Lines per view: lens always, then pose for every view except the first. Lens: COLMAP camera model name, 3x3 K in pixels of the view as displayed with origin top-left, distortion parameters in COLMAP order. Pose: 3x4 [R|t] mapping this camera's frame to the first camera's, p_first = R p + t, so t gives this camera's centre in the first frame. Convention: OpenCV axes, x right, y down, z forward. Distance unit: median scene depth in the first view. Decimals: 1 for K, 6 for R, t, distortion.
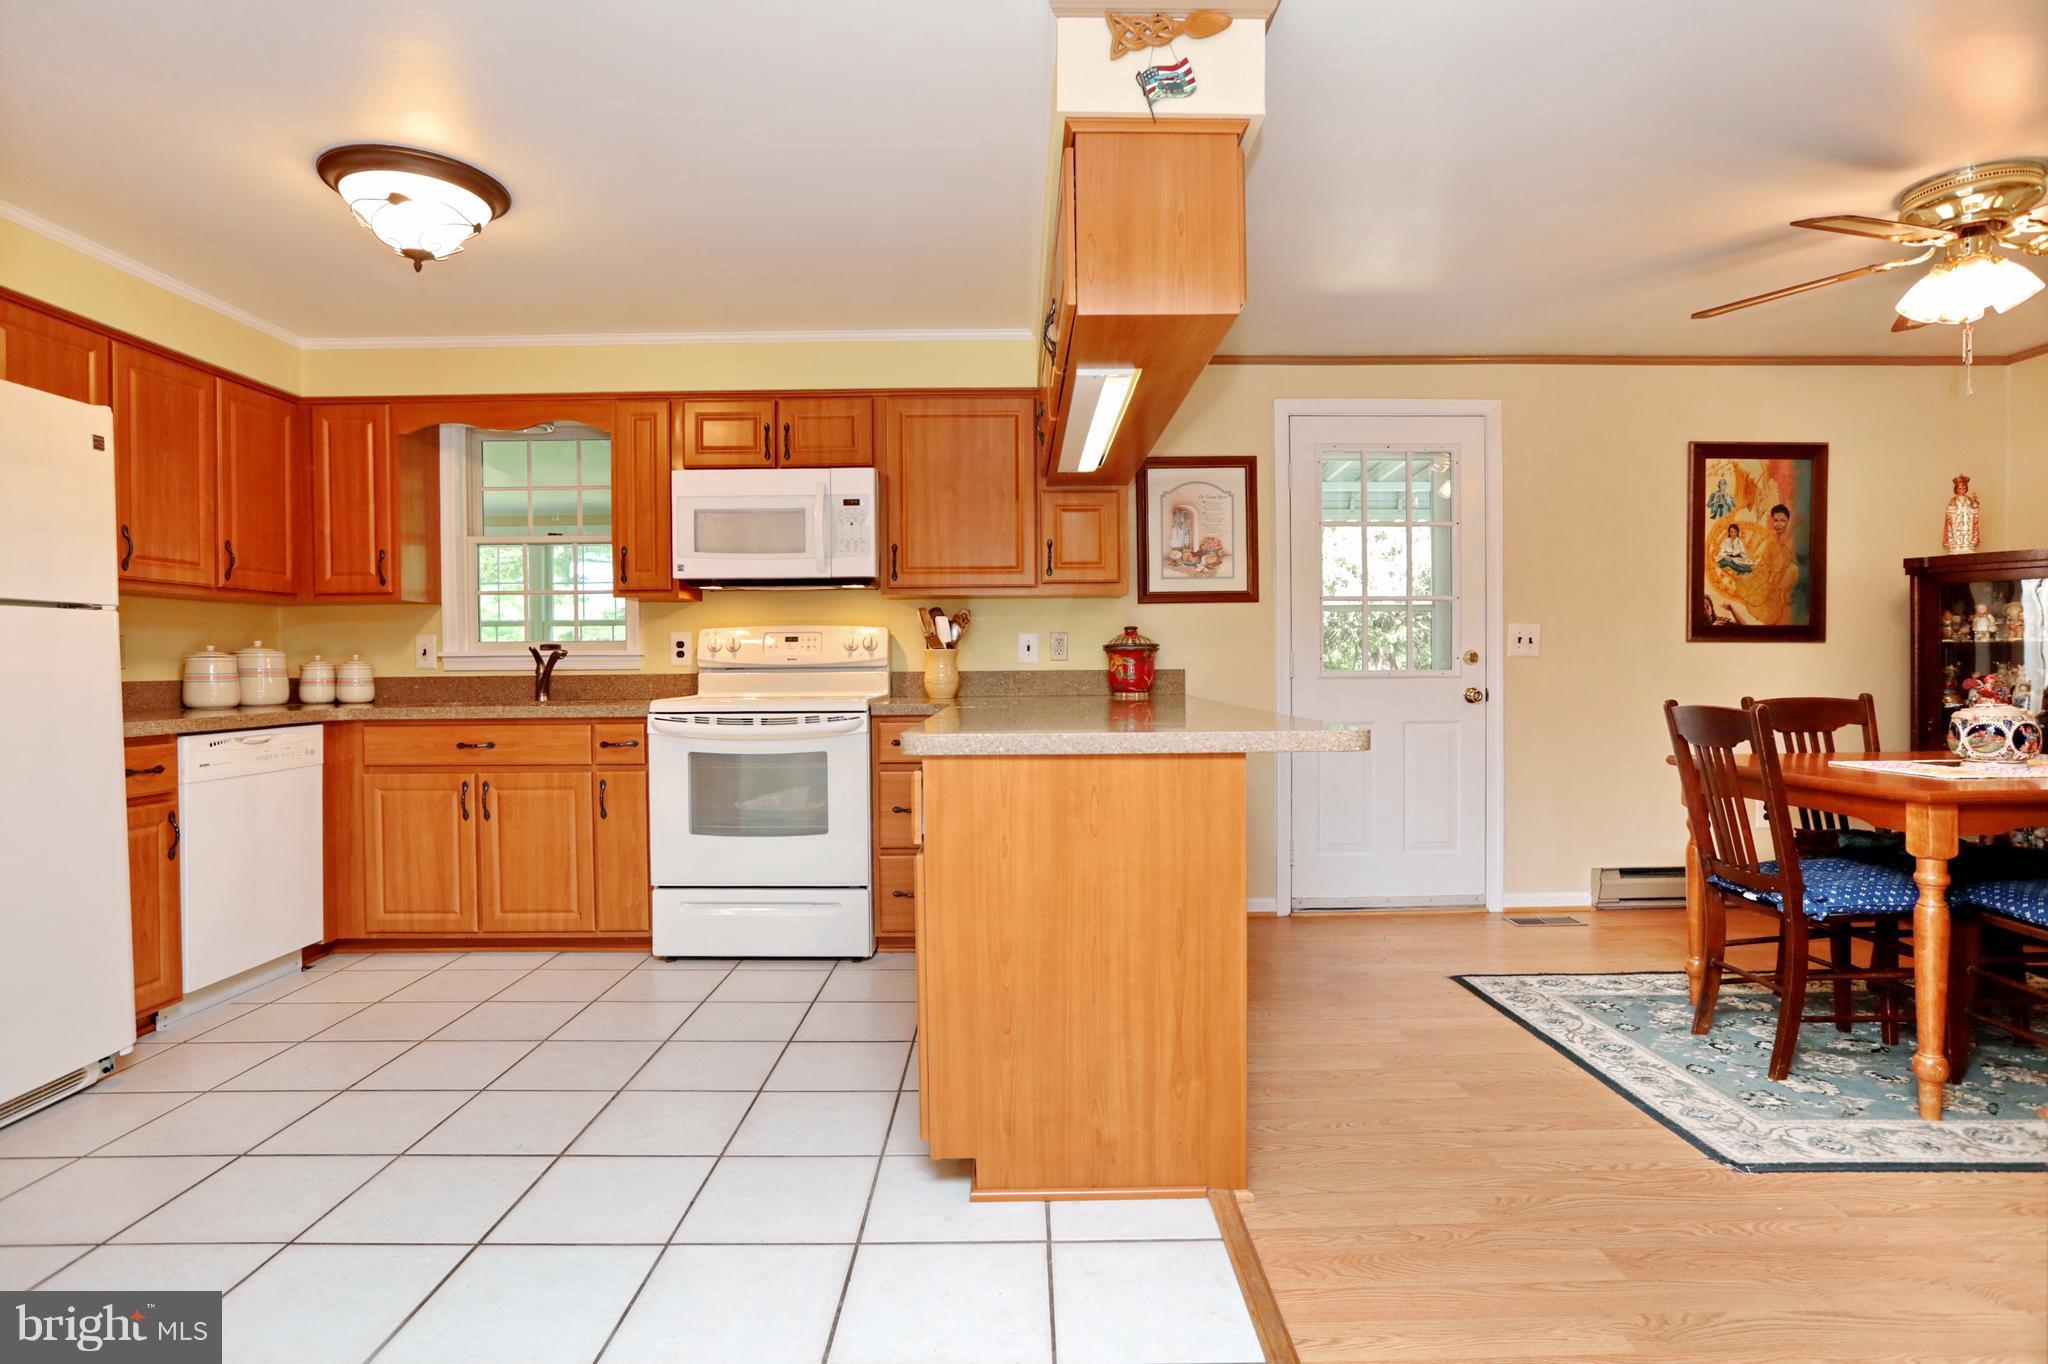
lens RADIAL K [[1051.9, 0, 1025.5], [0, 1051.9, 675.4], [0, 0, 1]] dist [-0.033379, 0.011122]
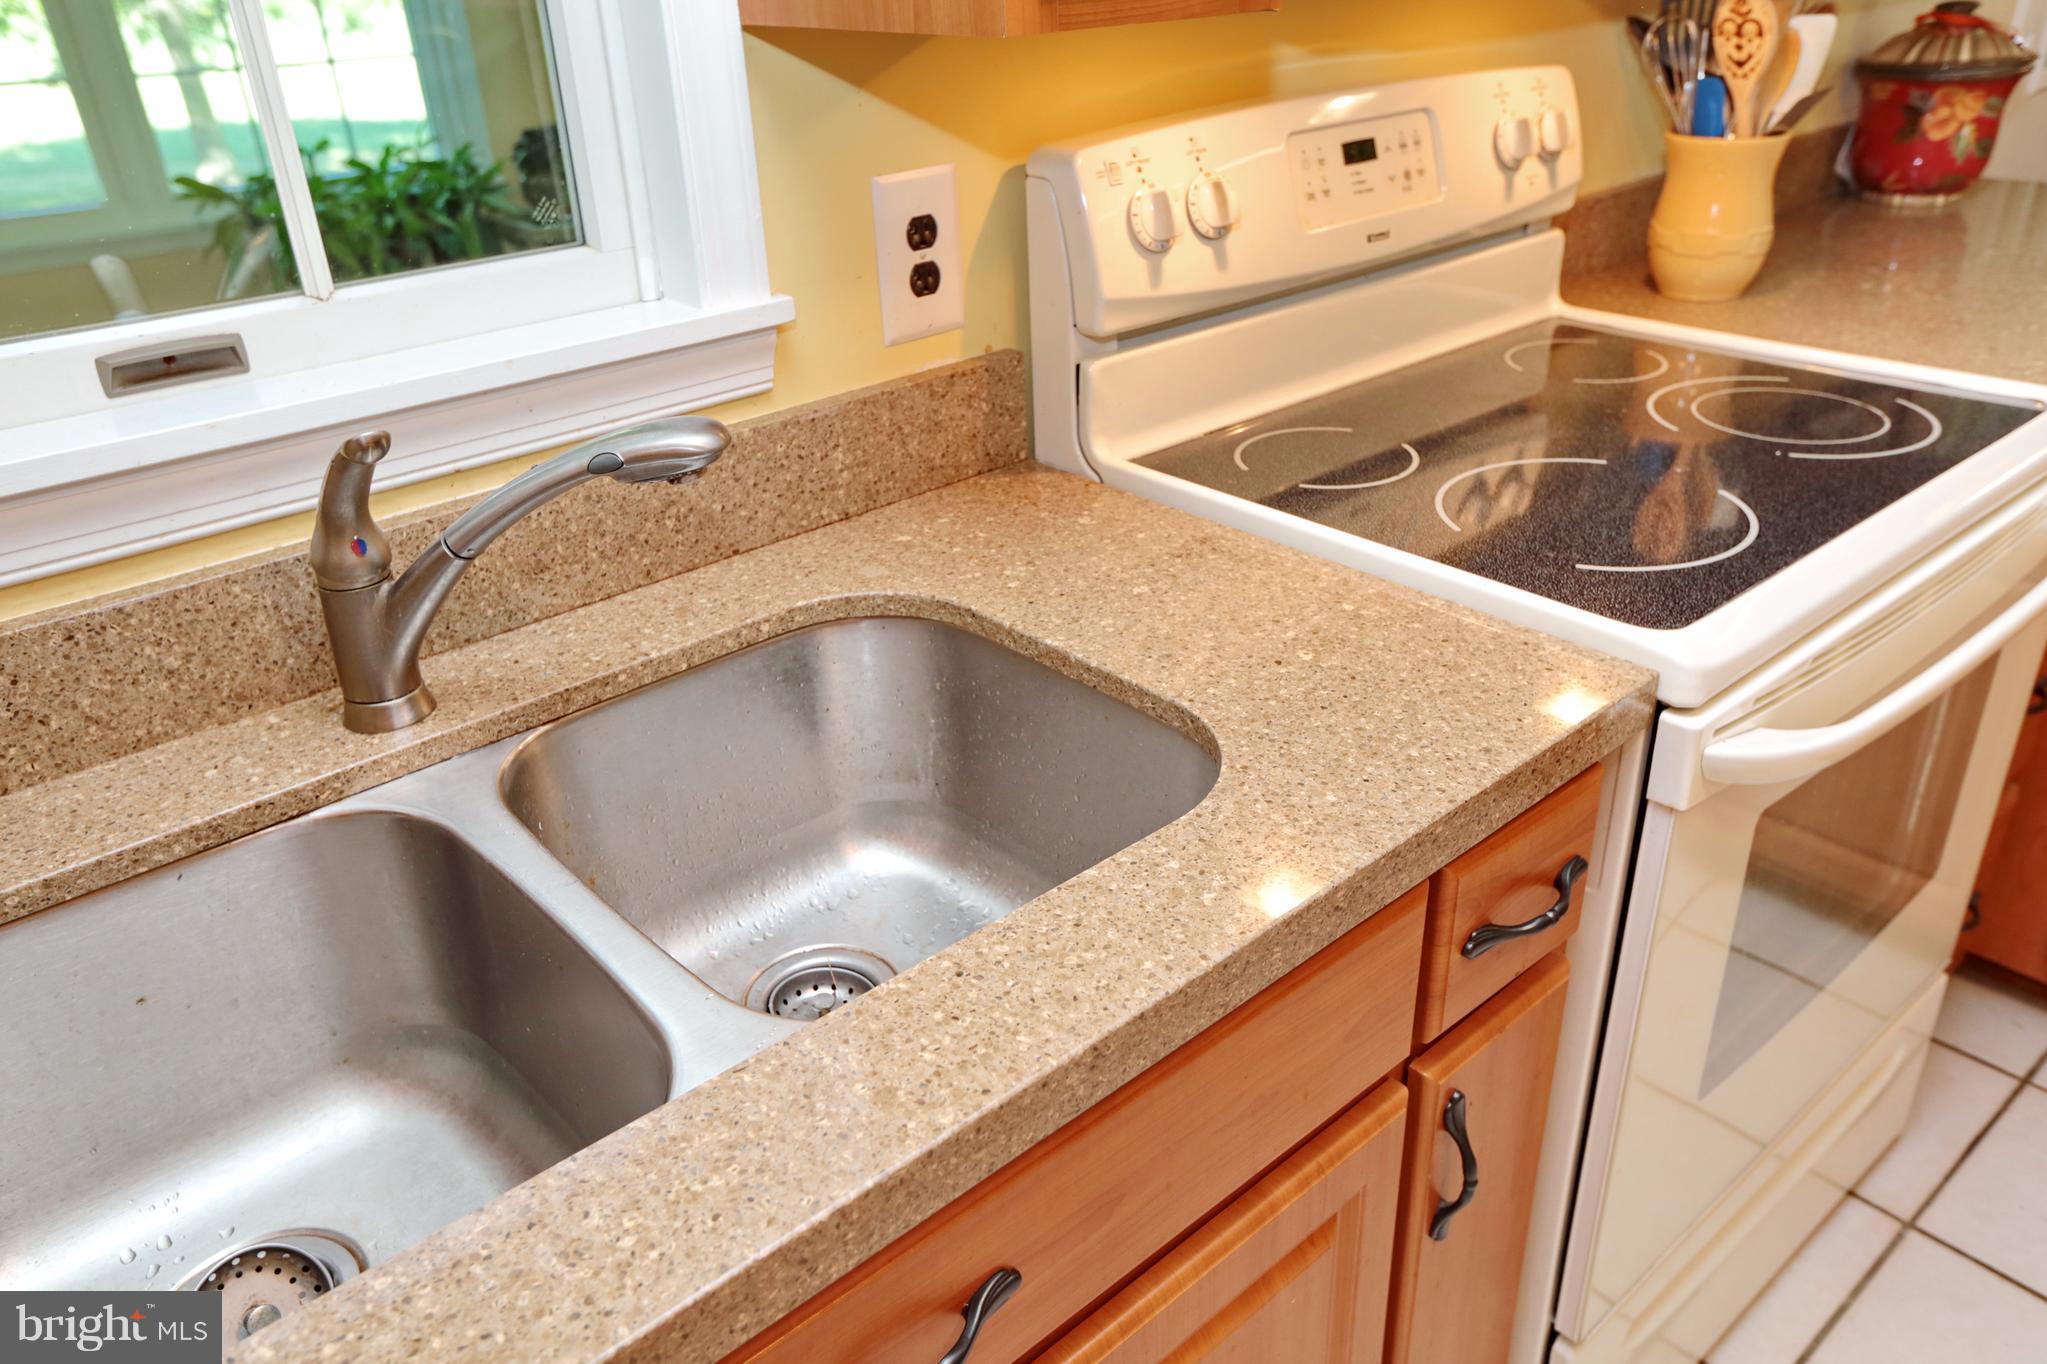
lens RADIAL K [[1503.8, 0, 1023.3], [0, 1503.8, 682.7], [0, 0, 1]] dist [0.012590, 0.005122]
pose [[0.758960, -0.319569, 0.567323, -0.590621], [0.040012, 0.892523, 0.449224, -0.096061], [-0.649907, -0.318243, 0.690175, 0.863296]]
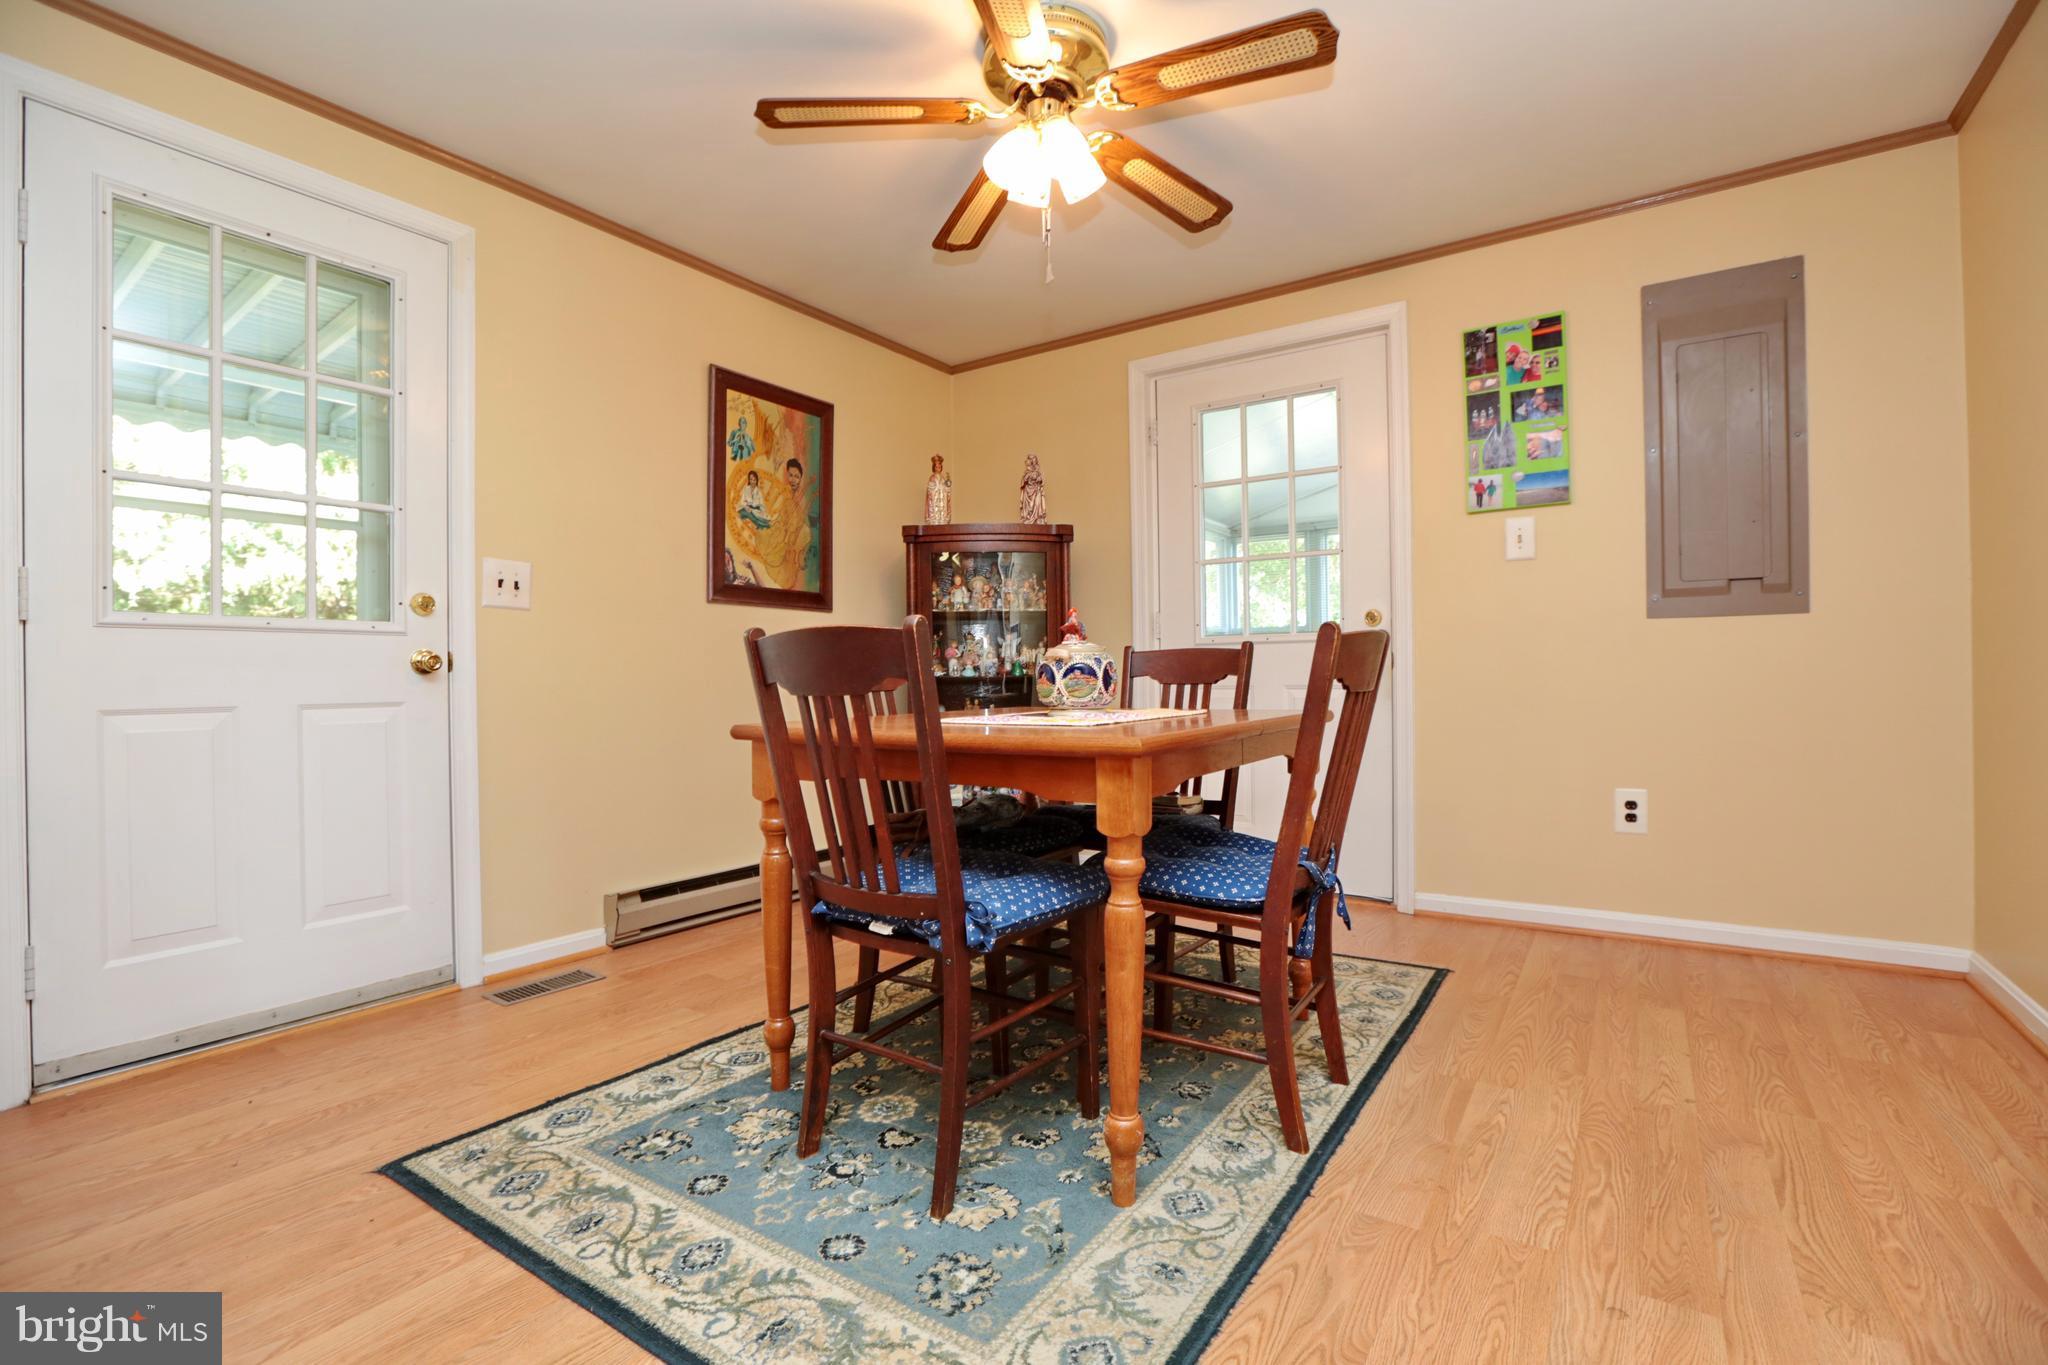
lens RADIAL K [[923.7, 0, 1019.3], [0, 923.7, 674.9], [0, 0, 1]] dist [-0.035609, 0.009023]
pose [[0.573516, -0.000498, 0.819194, 0.200118], [0.017833, 0.999770, -0.011877, 0.045807], [-0.819000, 0.021420, 0.573393, 0.428303]]
